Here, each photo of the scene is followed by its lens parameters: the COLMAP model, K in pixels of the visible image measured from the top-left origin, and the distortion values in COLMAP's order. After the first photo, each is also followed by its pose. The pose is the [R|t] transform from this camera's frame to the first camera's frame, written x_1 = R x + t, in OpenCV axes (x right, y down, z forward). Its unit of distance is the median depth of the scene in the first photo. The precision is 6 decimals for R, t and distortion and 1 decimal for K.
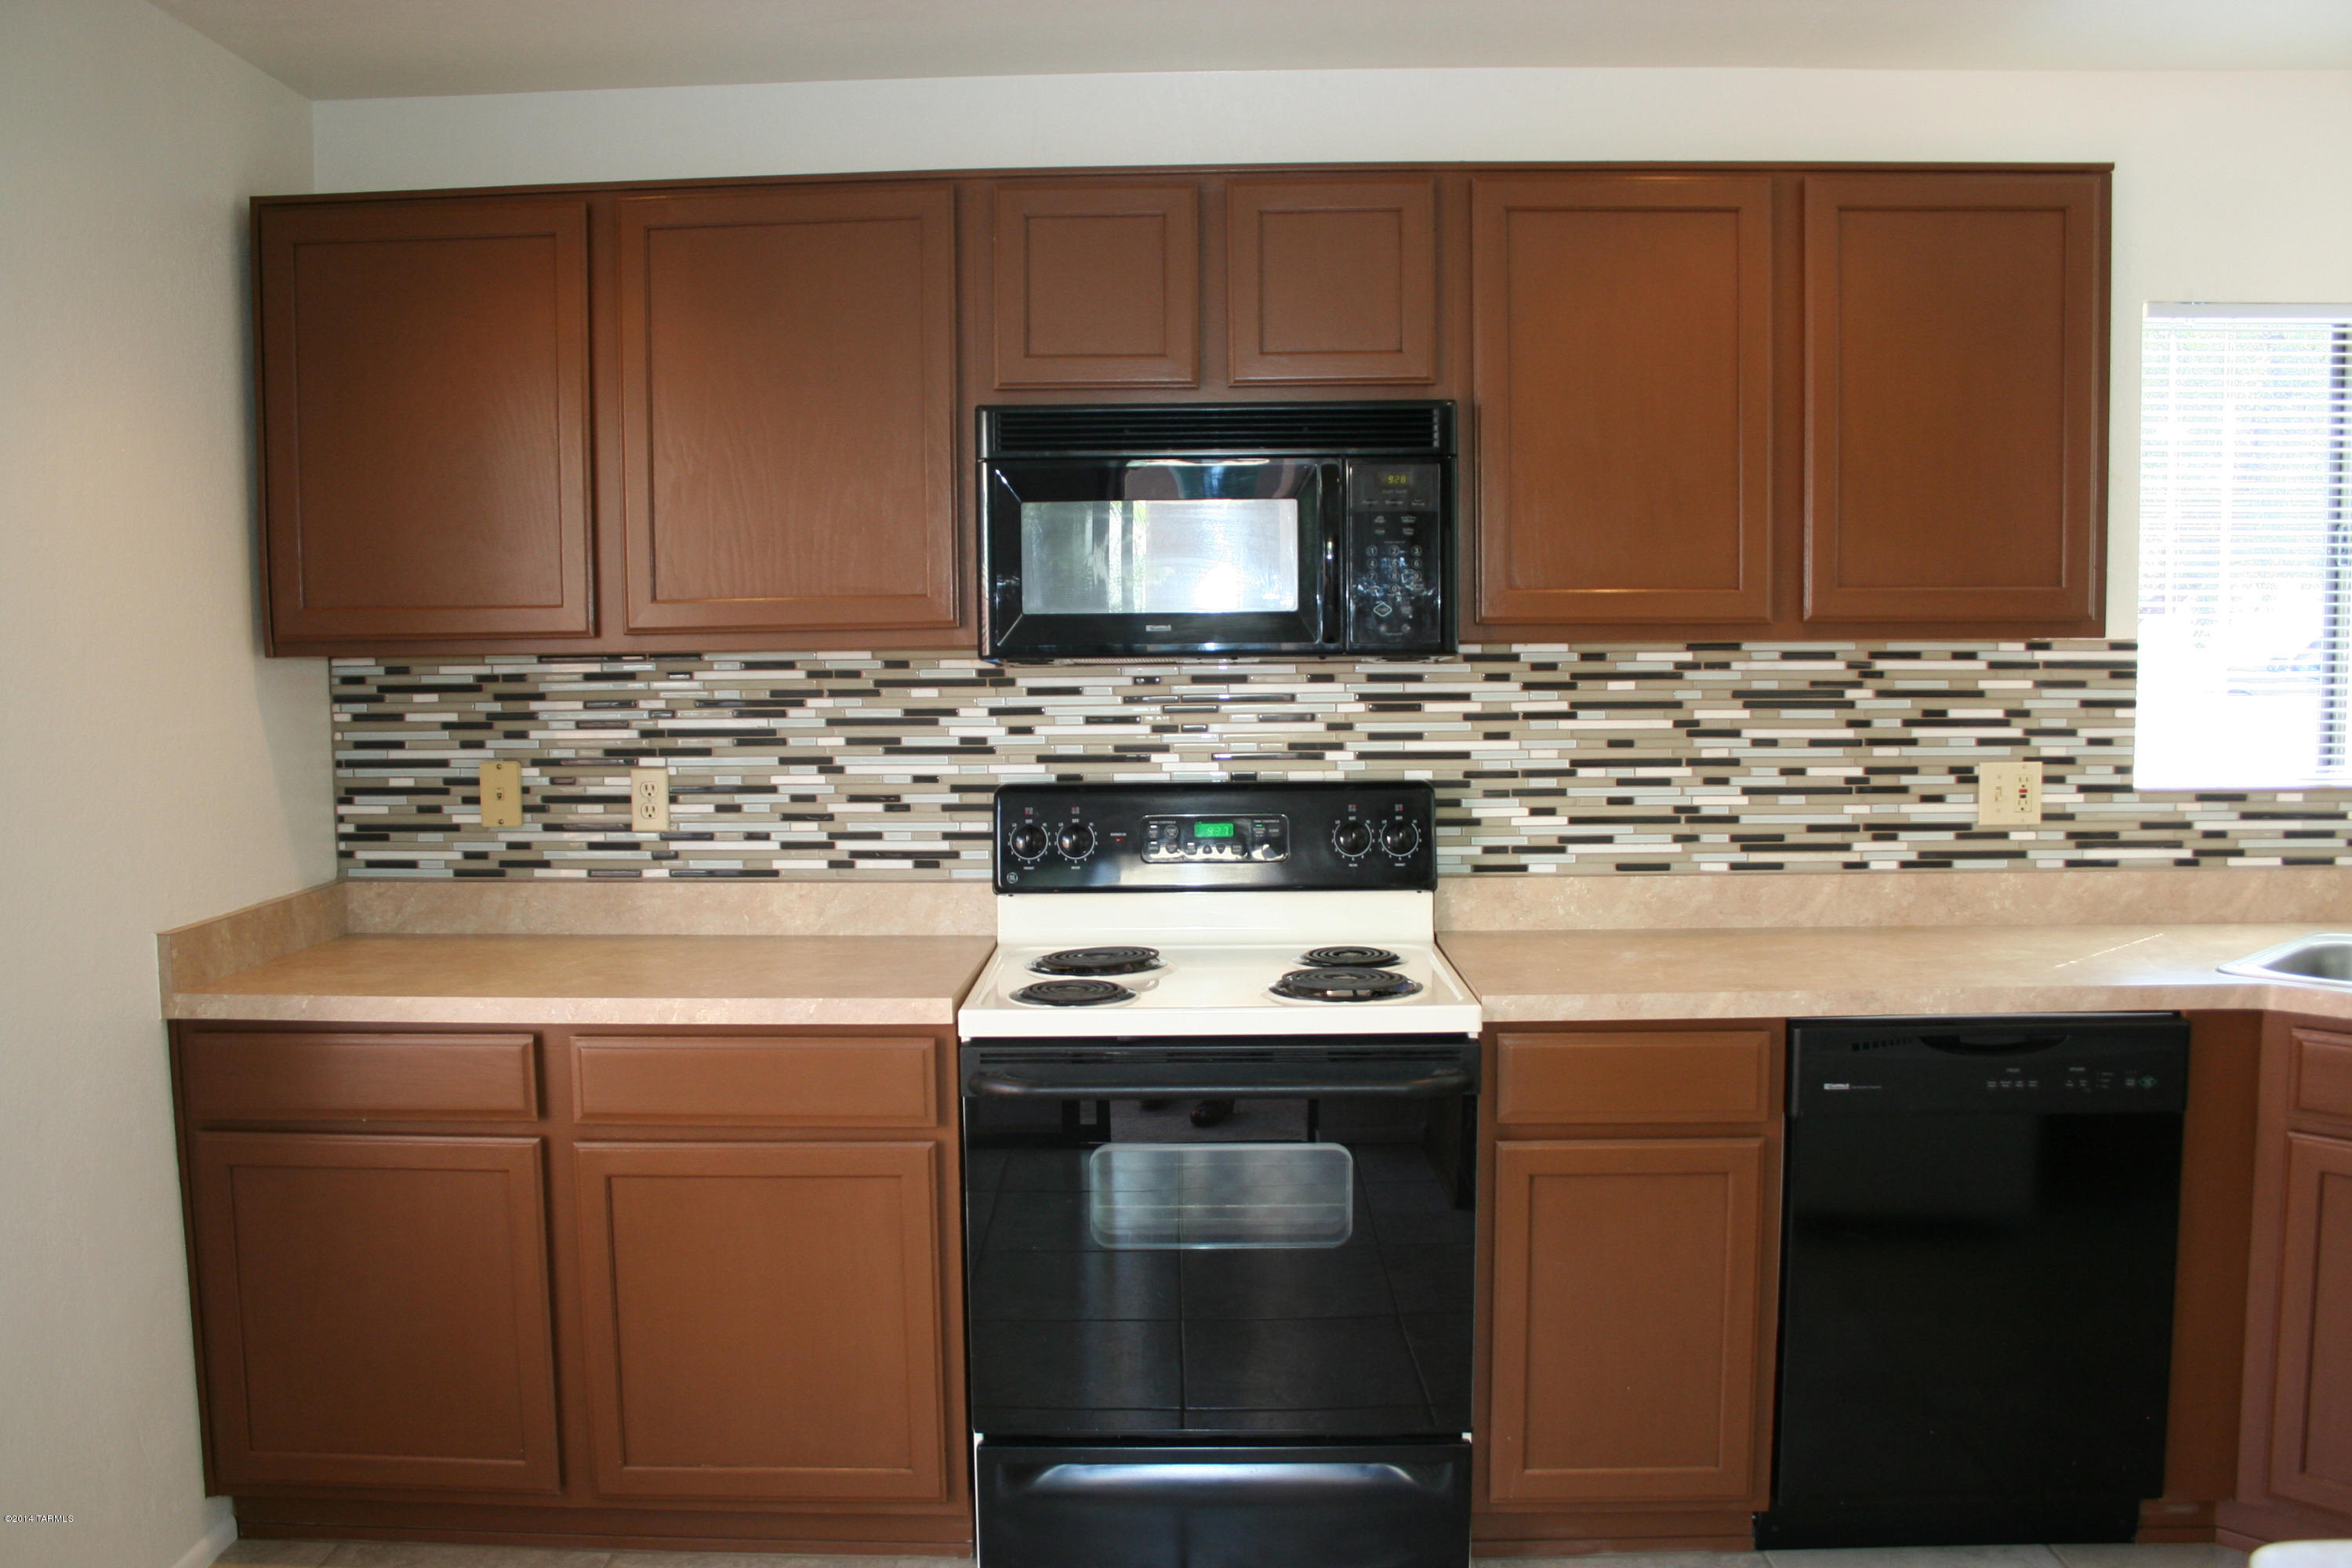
lens RADIAL K [[1927.0, 0, 1207.9], [0, 1927.0, 860.9], [0, 0, 1]] dist [-0.100731, 0.023103]
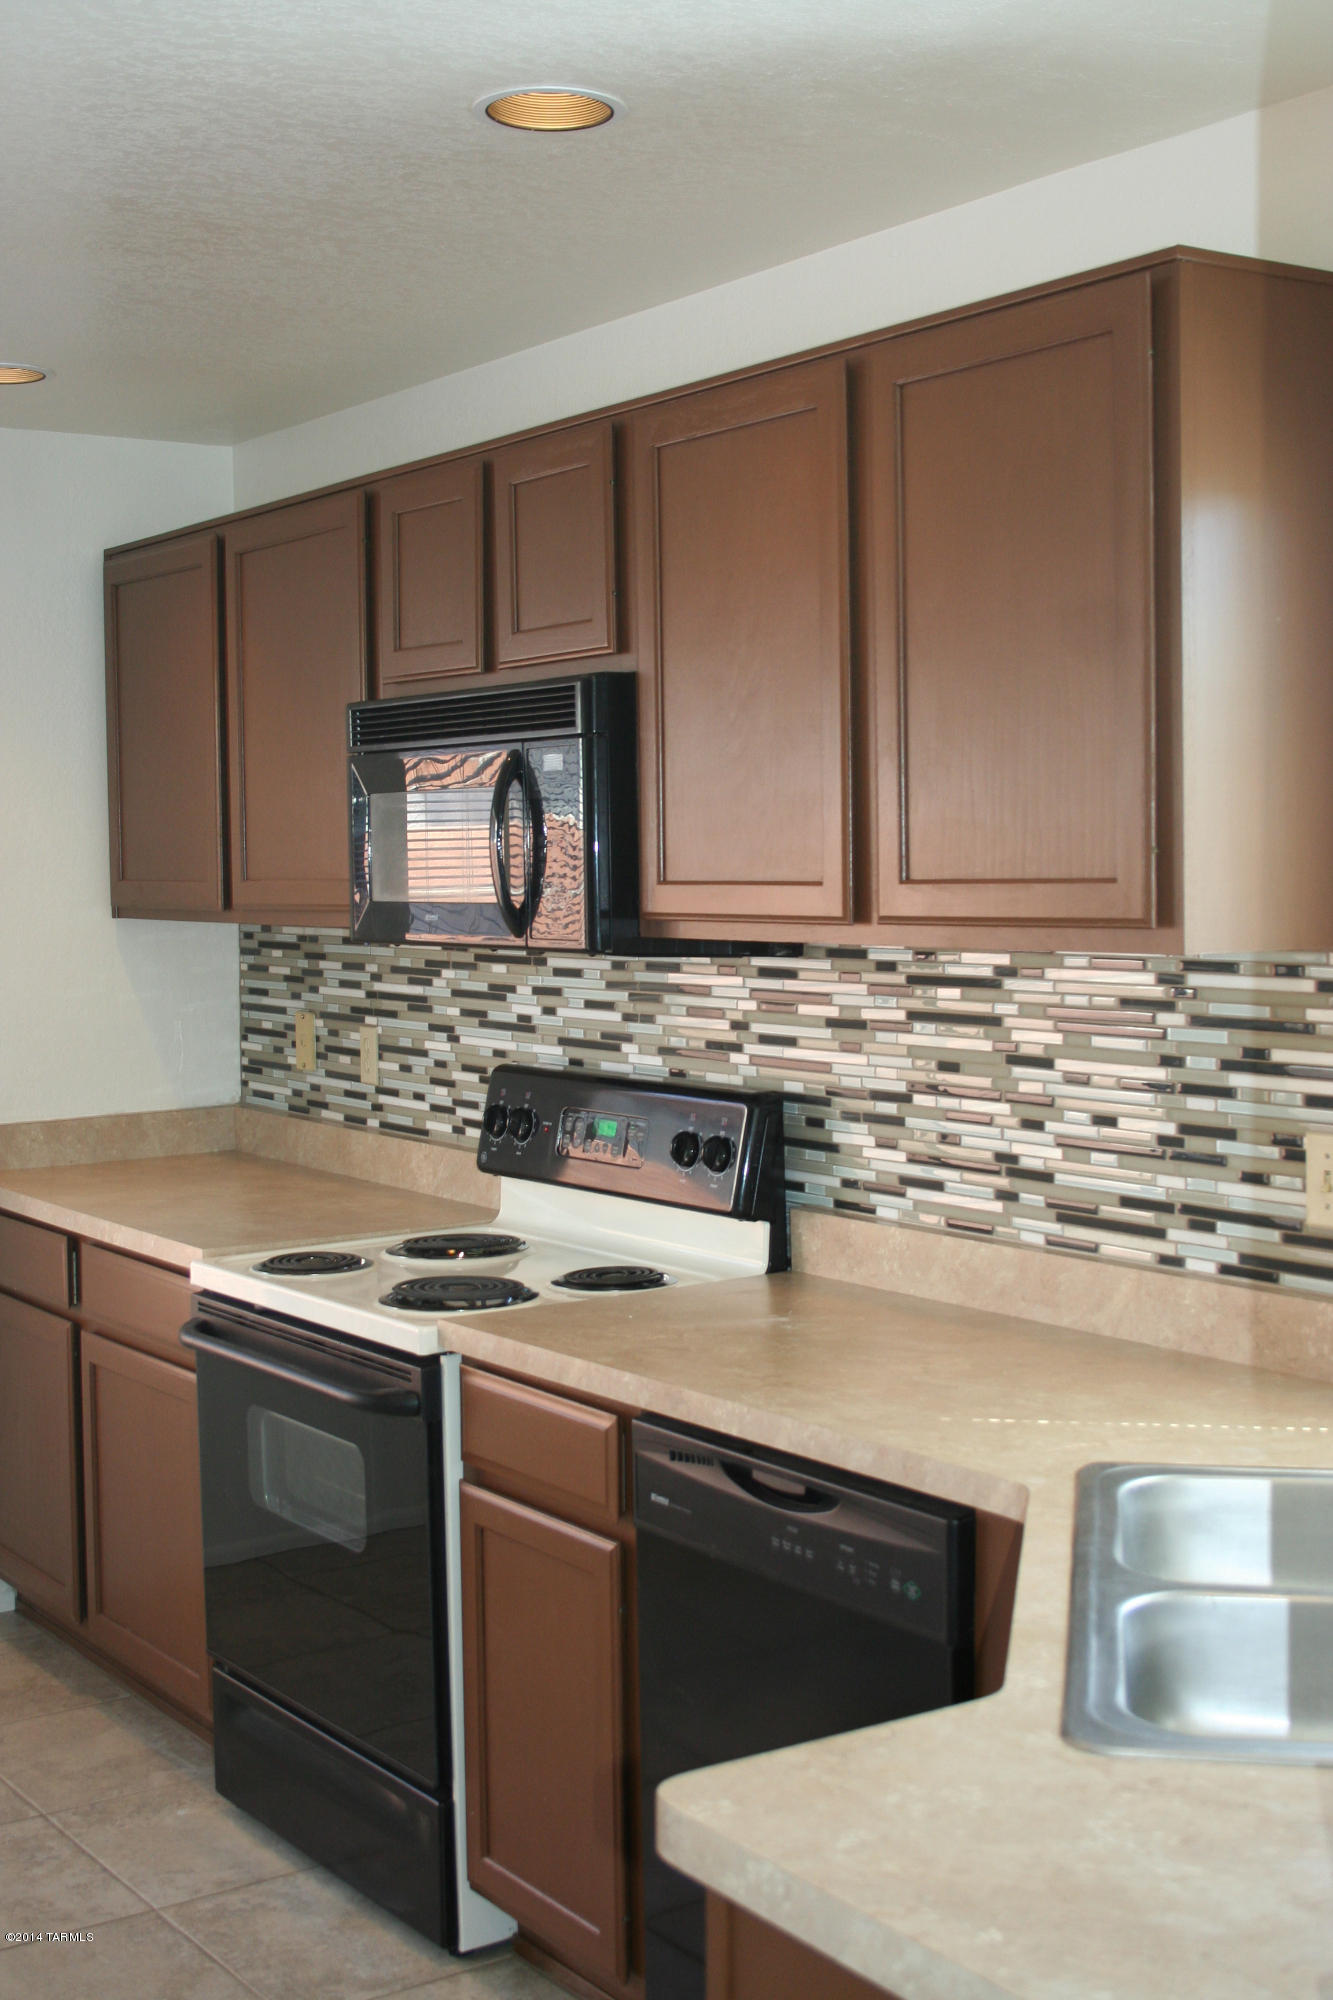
lens RADIAL K [[2572.9, 0, 668.4], [0, 2572.9, 1008.6], [0, 0, 1]] dist [0.014779, 0.000000]
pose [[0.575538, 0.052003, -0.816120, 1.010427], [-0.083386, 0.996506, 0.004693, -0.080113], [0.813513, 0.065352, 0.577864, 0.290043]]
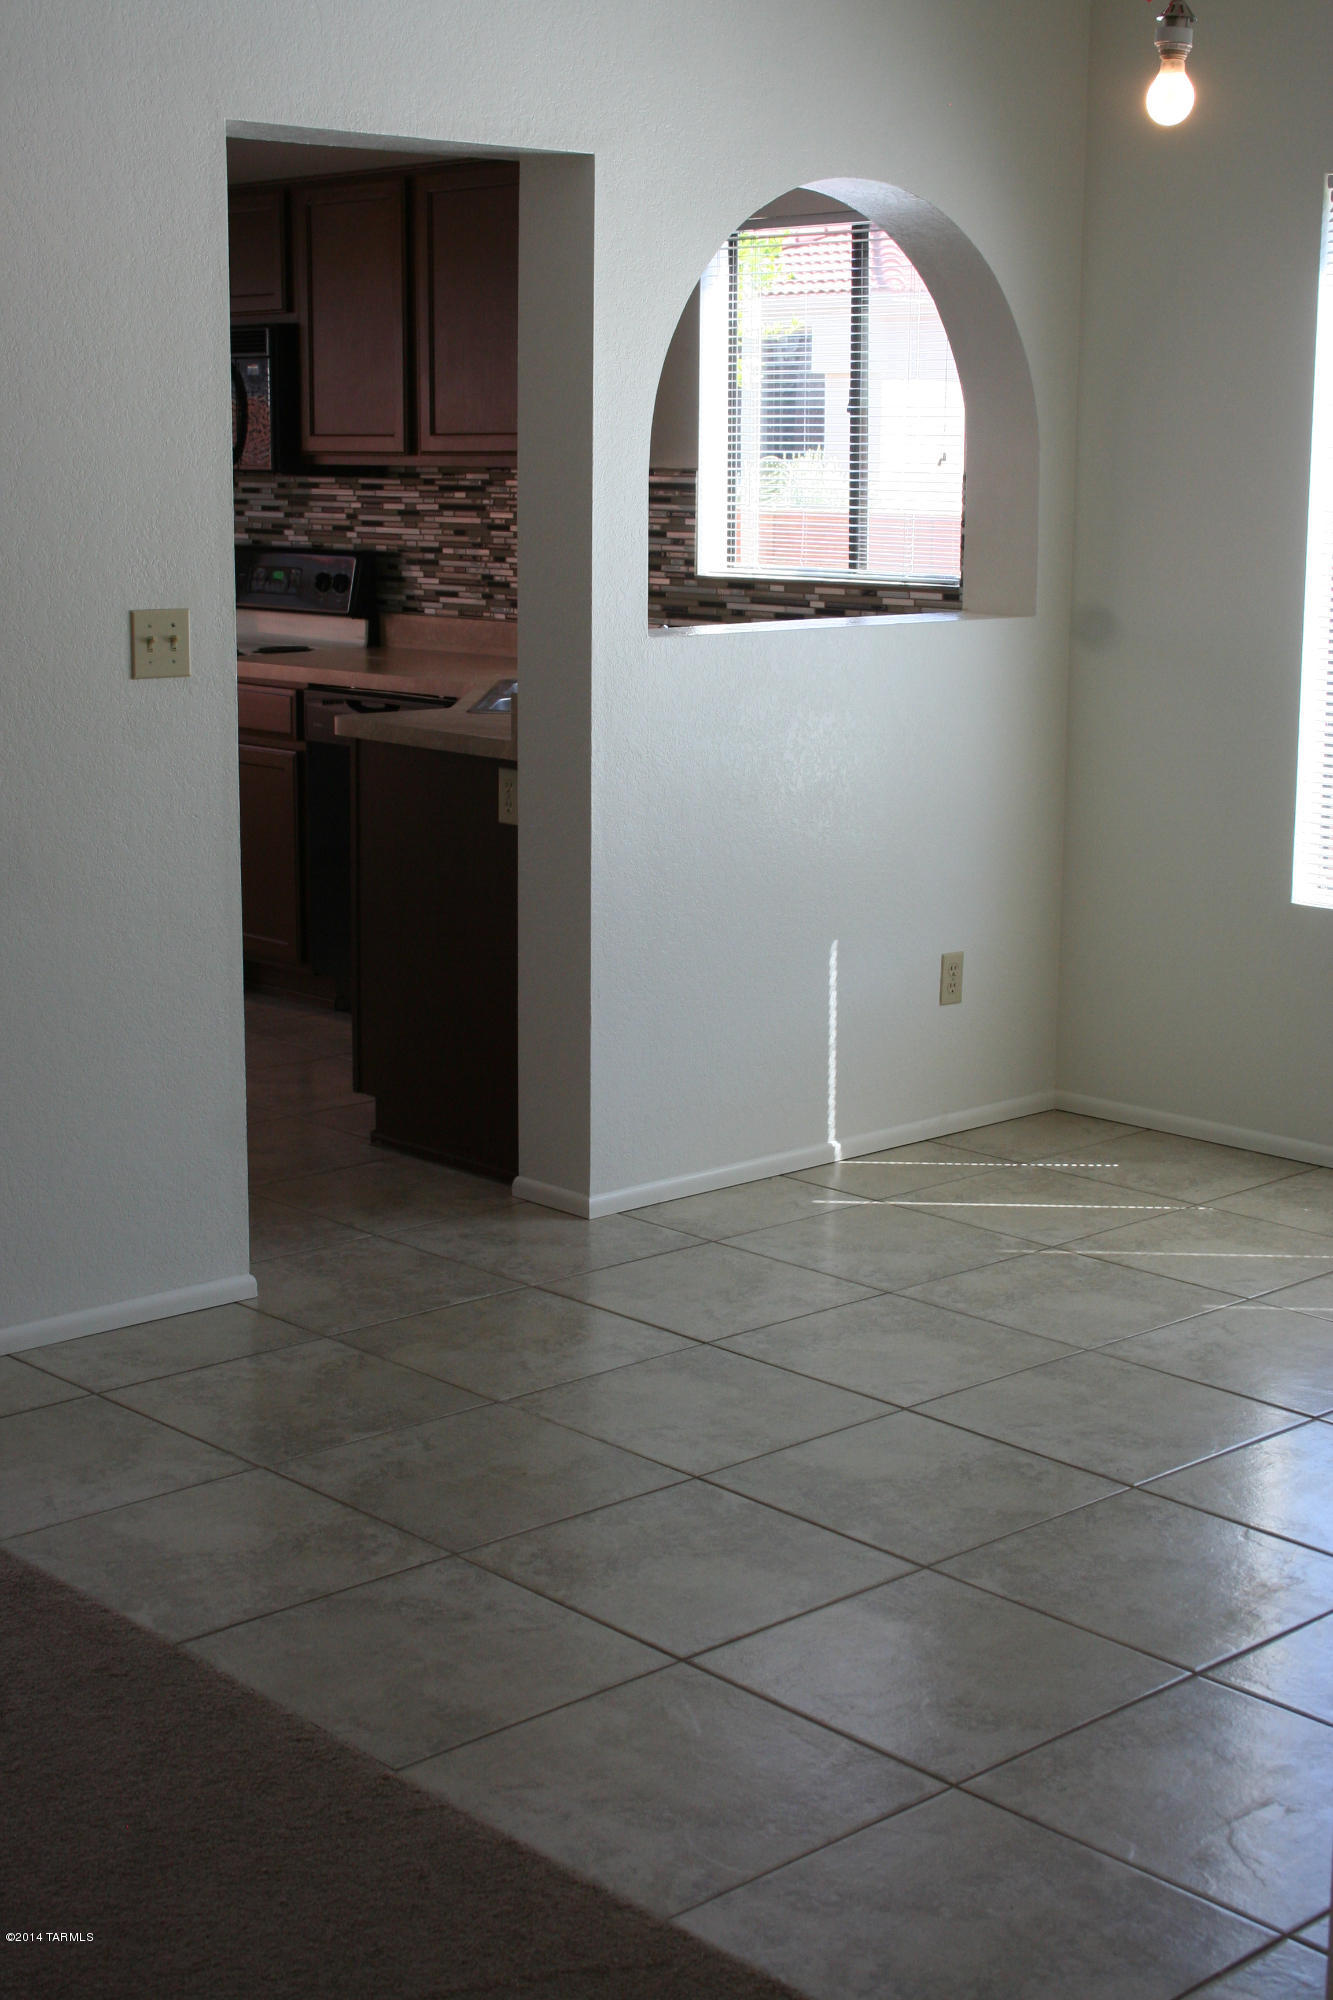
lens RADIAL K [[2924.3, 0, 676.5], [0, 2924.3, 993.4], [0, 0, 1]] dist [-0.005579, 0.000000]
pose [[0.687927, 0.146958, -0.710746, 2.070381], [-0.093019, 0.989062, 0.114472, 0.020689], [0.719794, -0.012635, 0.694072, -0.523171]]
